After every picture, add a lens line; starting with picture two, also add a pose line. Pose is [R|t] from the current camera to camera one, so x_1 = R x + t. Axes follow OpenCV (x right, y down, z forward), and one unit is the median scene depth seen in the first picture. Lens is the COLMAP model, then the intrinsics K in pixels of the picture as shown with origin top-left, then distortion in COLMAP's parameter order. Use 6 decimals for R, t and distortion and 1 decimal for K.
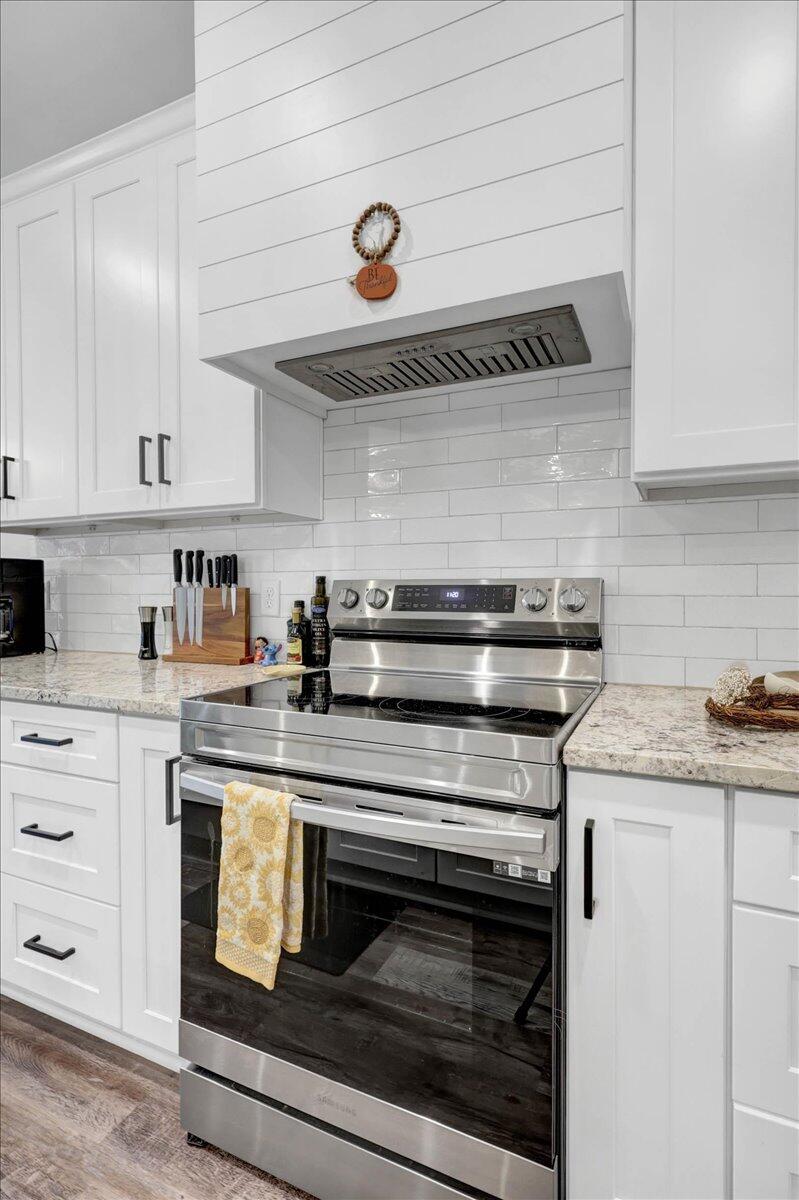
lens RADIAL K [[608.2, 0, 398.4], [0, 608.2, 599.0], [0, 0, 1]] dist [-0.006450, -0.000029]
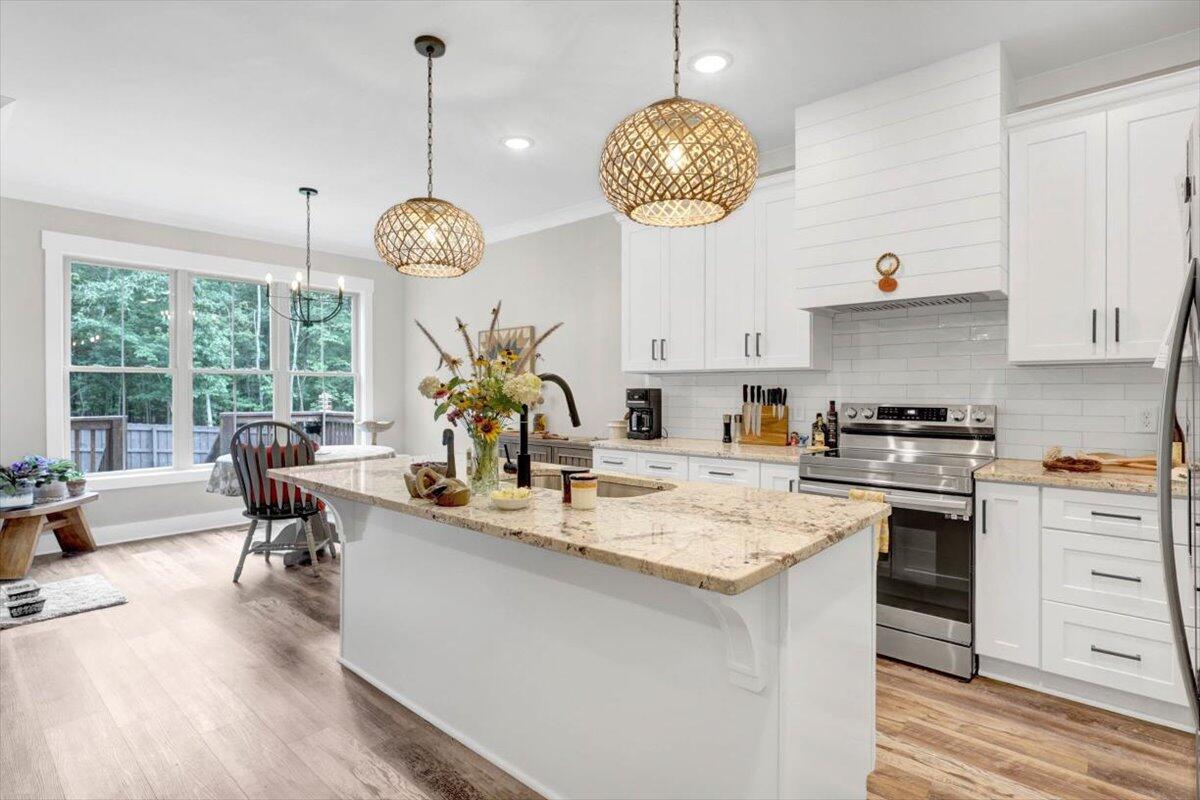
lens RADIAL K [[608.2, 0, 604.8], [0, 608.2, 397.1], [0, 0, 1]] dist [-0.006450, -0.000029]
pose [[0.960987, 0.005667, -0.276535, -0.315853], [-0.007543, 0.999955, -0.005720, -0.035998], [0.276491, 0.007583, 0.960987, -1.151530]]
